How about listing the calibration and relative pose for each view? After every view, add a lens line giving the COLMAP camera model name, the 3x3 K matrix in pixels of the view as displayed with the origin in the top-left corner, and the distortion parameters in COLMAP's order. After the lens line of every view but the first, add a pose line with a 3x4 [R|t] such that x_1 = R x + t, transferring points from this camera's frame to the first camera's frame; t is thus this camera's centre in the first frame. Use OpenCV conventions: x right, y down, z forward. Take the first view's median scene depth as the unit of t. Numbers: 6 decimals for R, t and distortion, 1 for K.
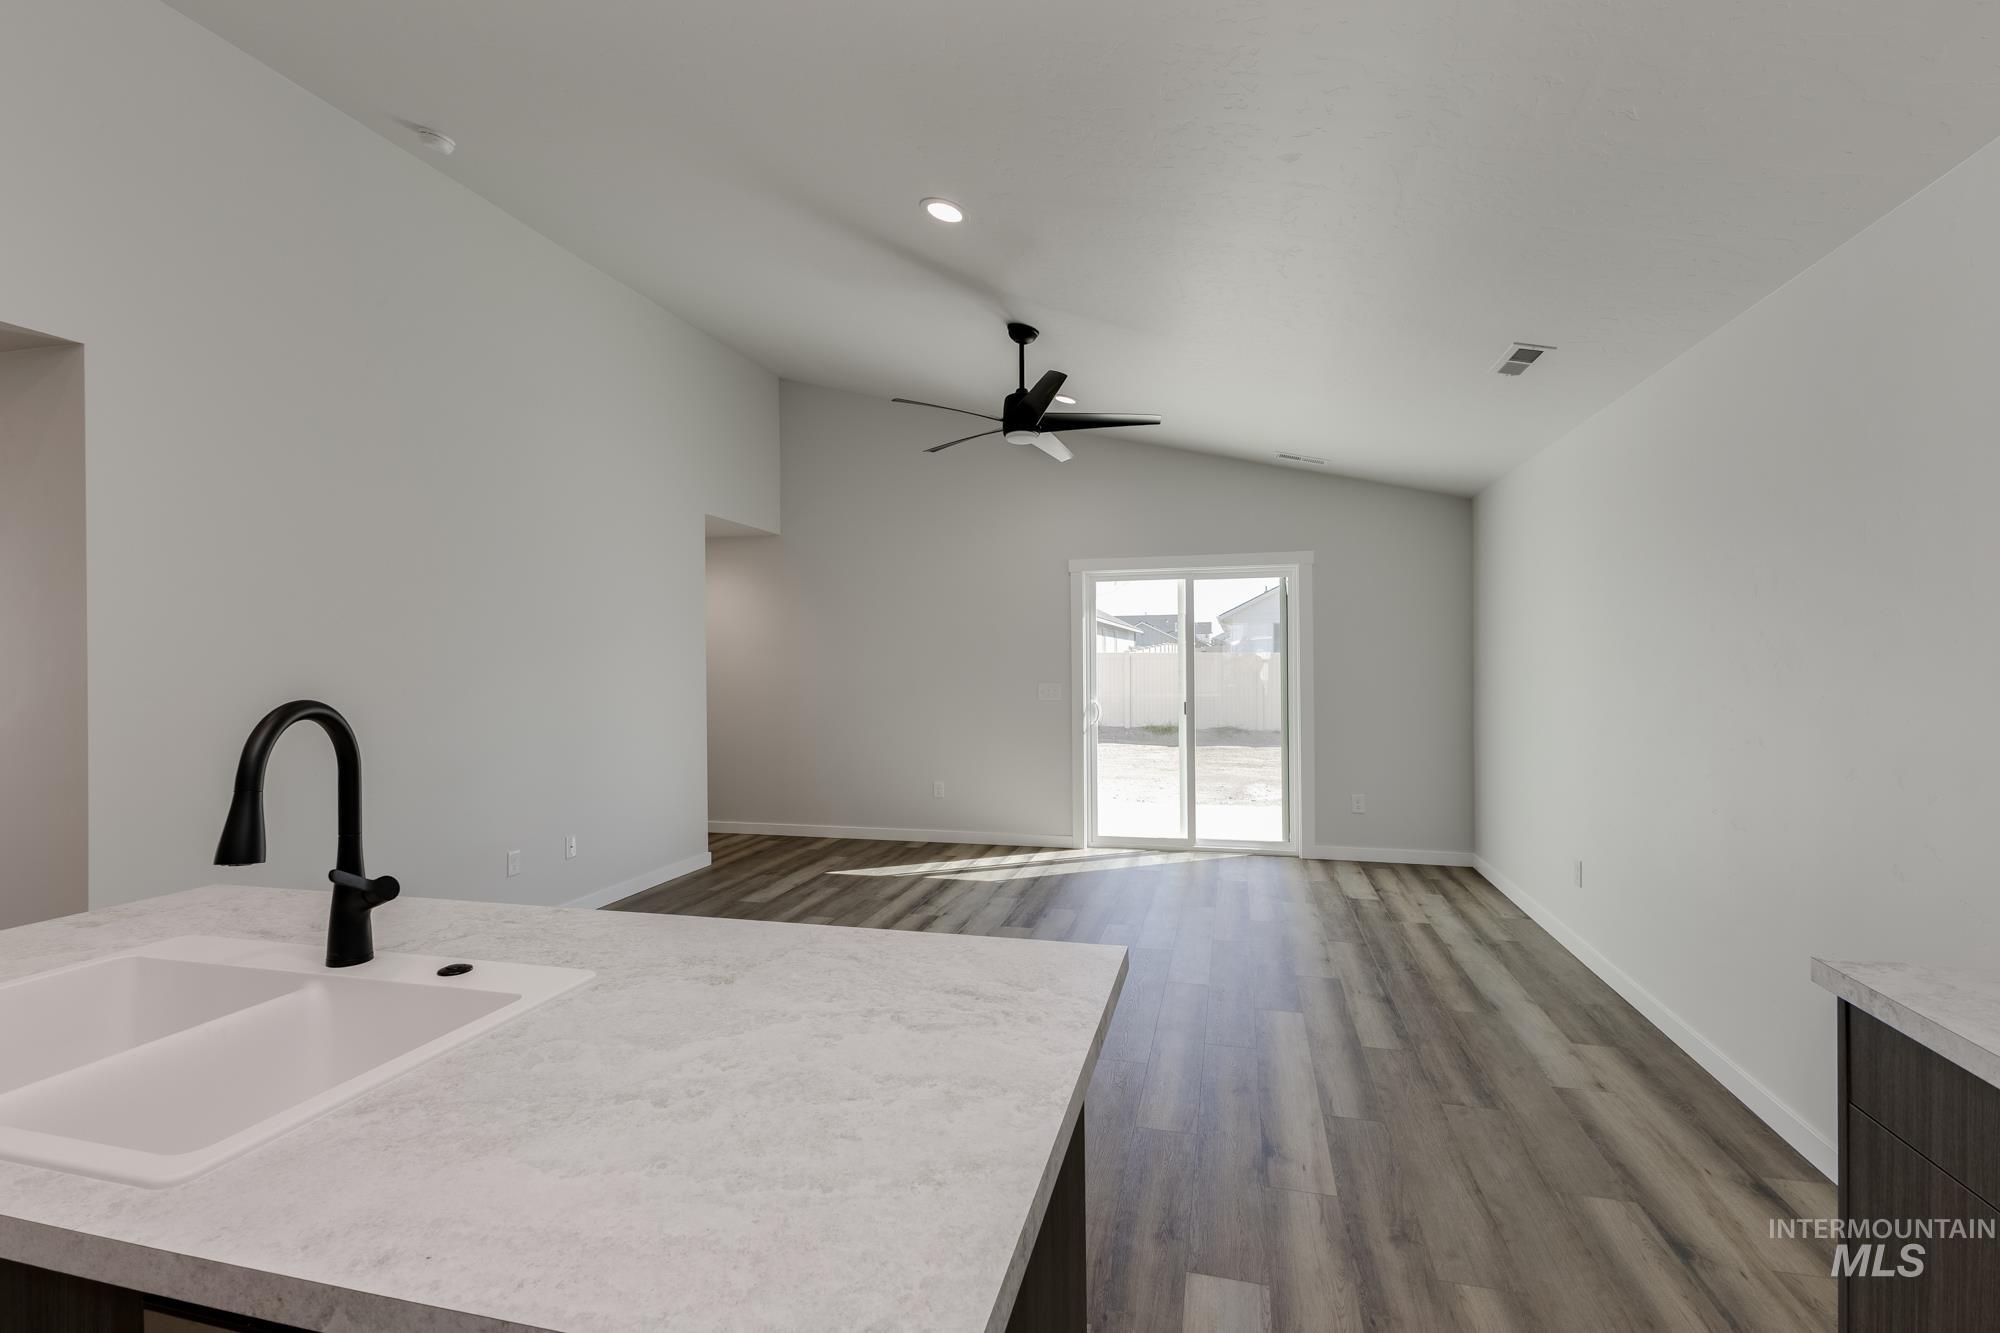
lens RADIAL K [[864.4, 0, 1002.5], [0, 864.4, 669.7], [0, 0, 1]] dist [0.011726, -0.002580]
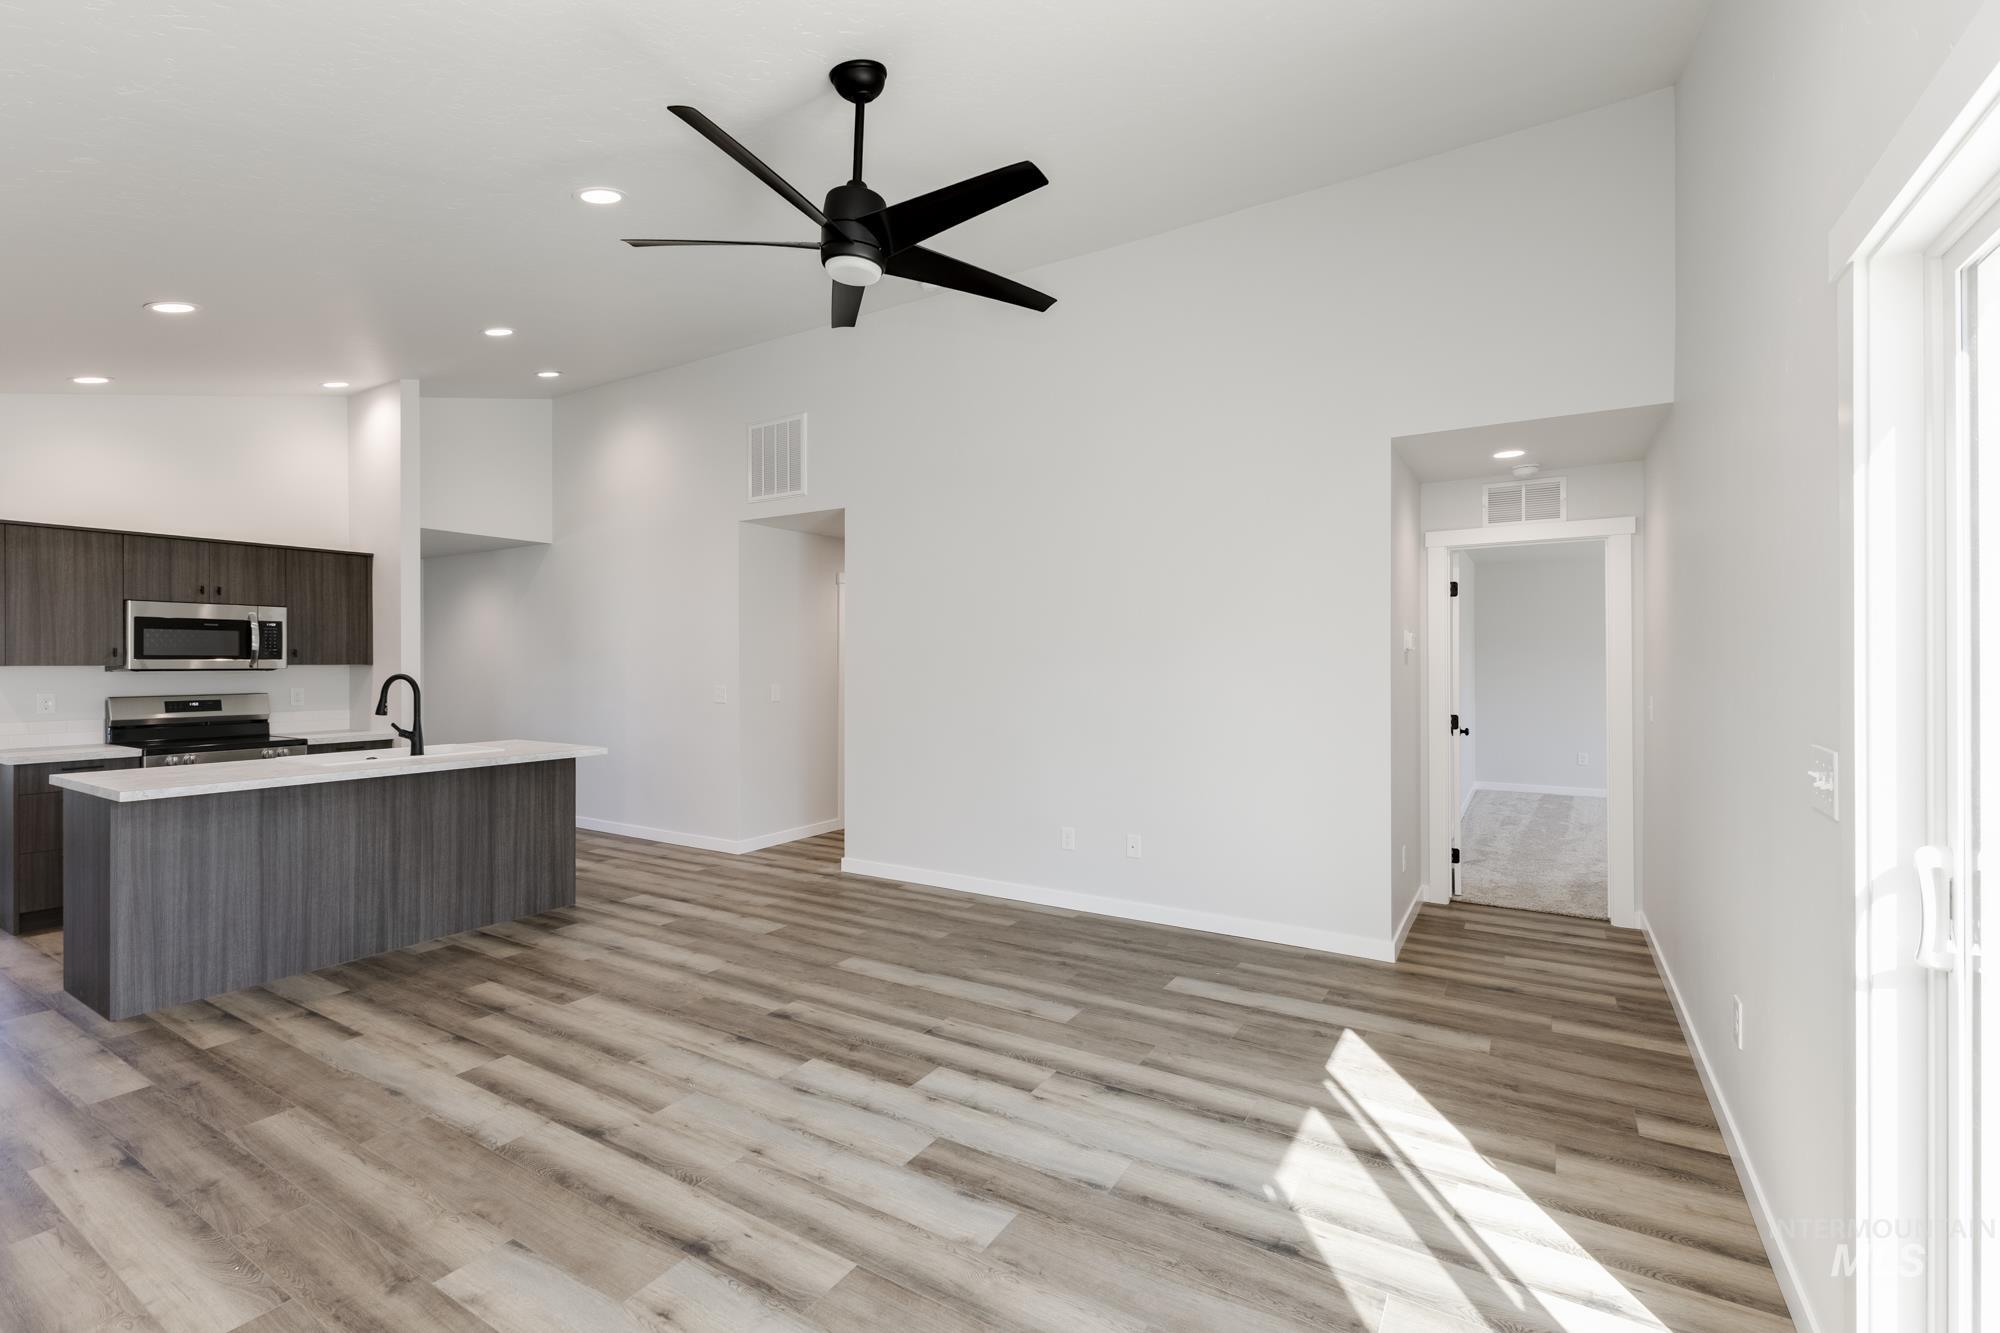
lens RADIAL K [[864.4, 0, 1006.5], [0, 864.4, 660.9], [0, 0, 1]] dist [0.011726, -0.002580]
pose [[-0.293828, 0.008687, -0.955819, 1.145601], [-0.002163, 0.999950, 0.009753, -0.035636], [0.955856, 0.004933, -0.293795, 2.683338]]
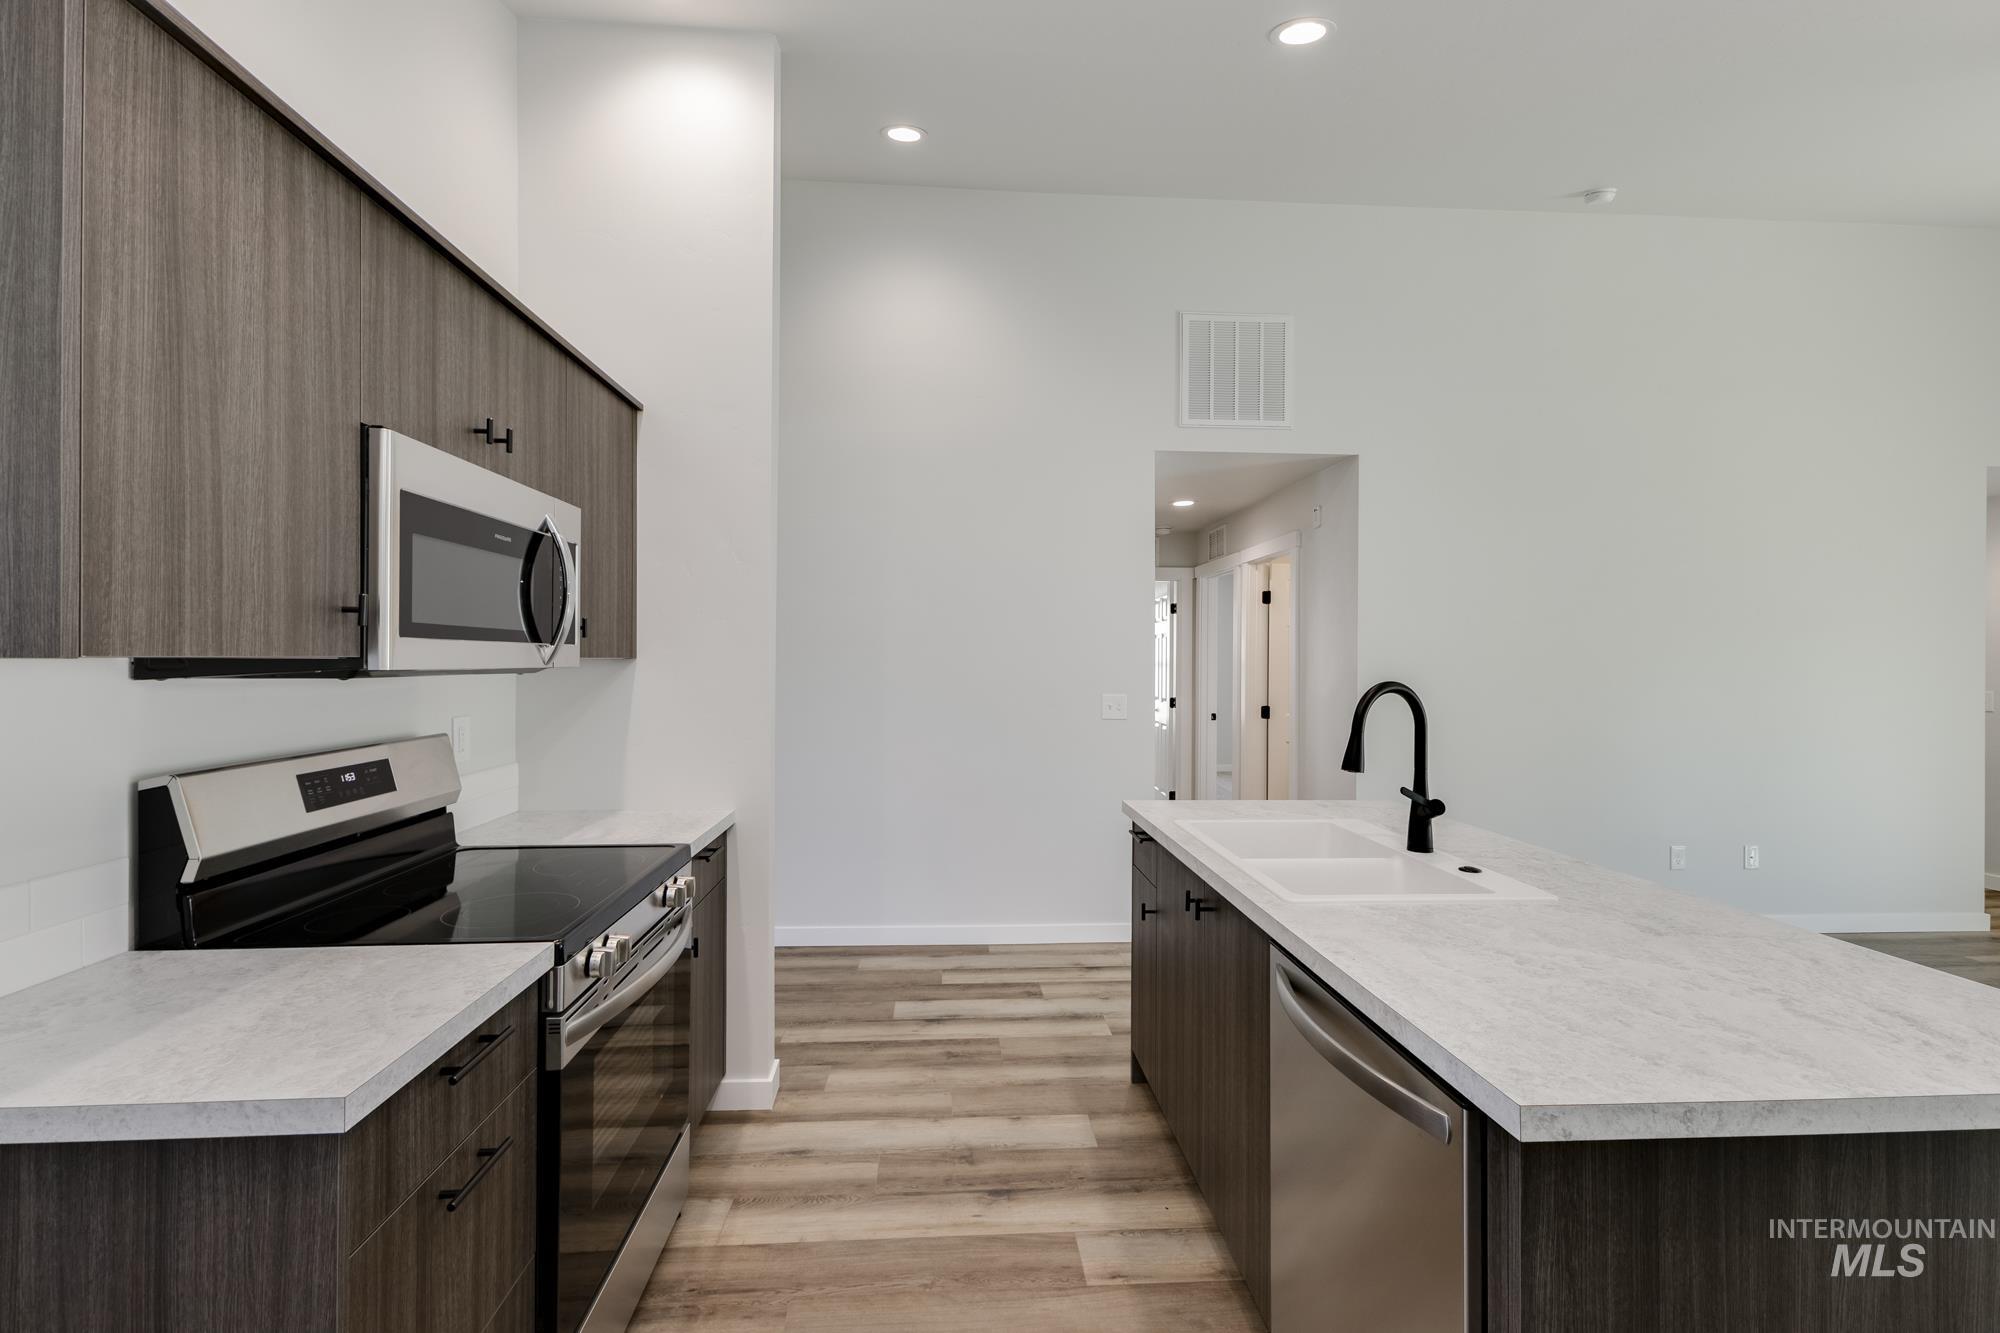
lens RADIAL K [[864.4, 0, 979.4], [0, 864.4, 690.9], [0, 0, 1]] dist [0.011726, -0.002580]
pose [[0.286223, 0.043229, -0.957187, 0.323818], [-0.013550, 0.999064, 0.041068, -0.003237], [0.958067, 0.001216, 0.286541, -0.132335]]
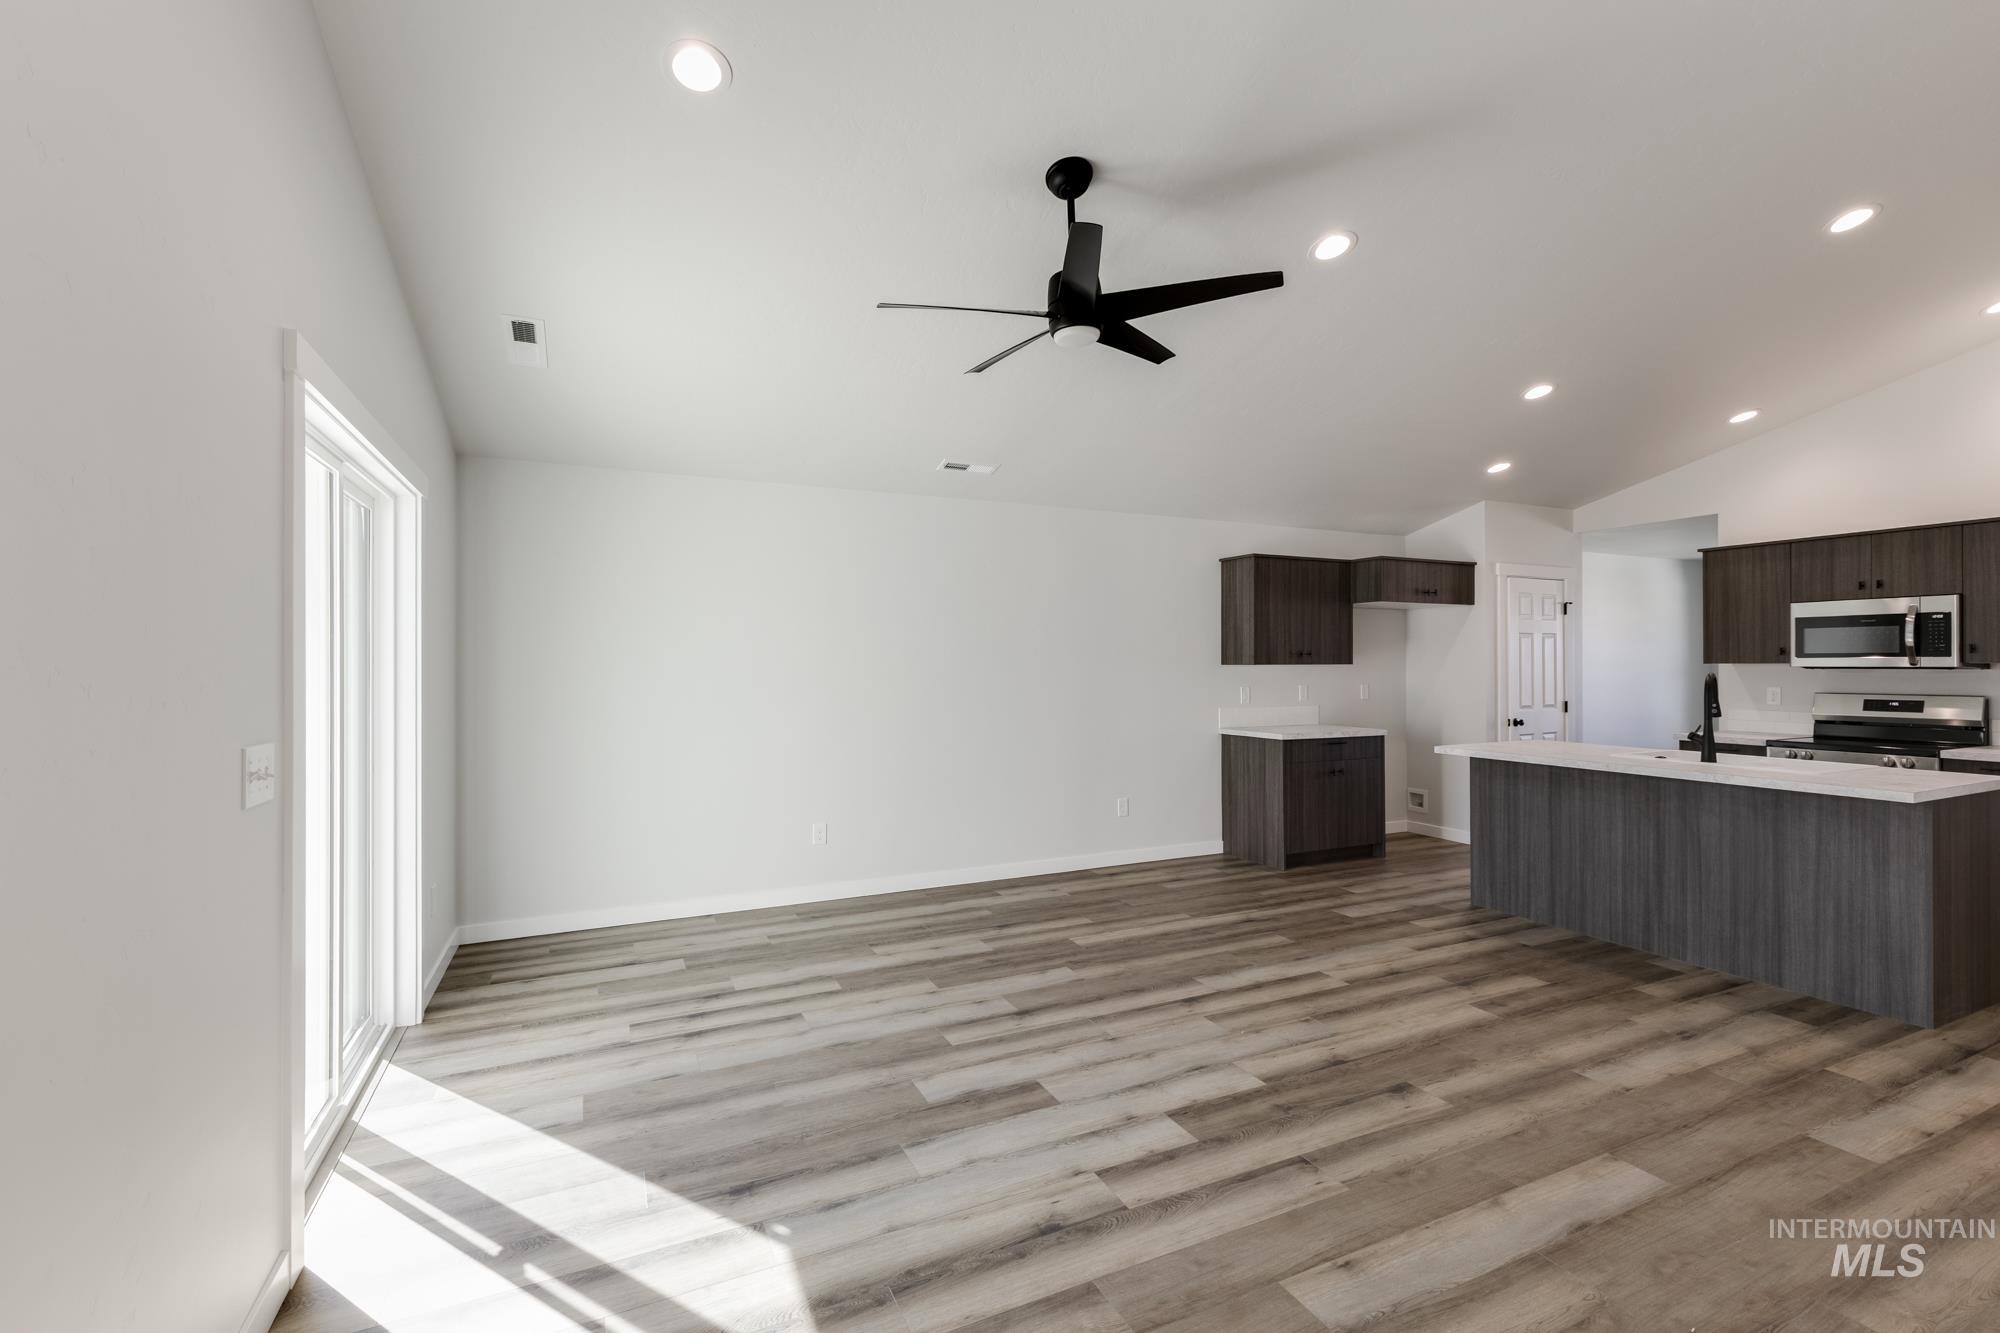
lens RADIAL K [[864.4, 0, 999.5], [0, 864.4, 655.1], [0, 0, 1]] dist [0.011726, -0.002580]
pose [[-0.633031, 0.022411, 0.773802, -0.999786], [0.015486, 0.999747, -0.016286, -0.012830], [-0.773971, 0.001674, -0.633219, 3.149849]]
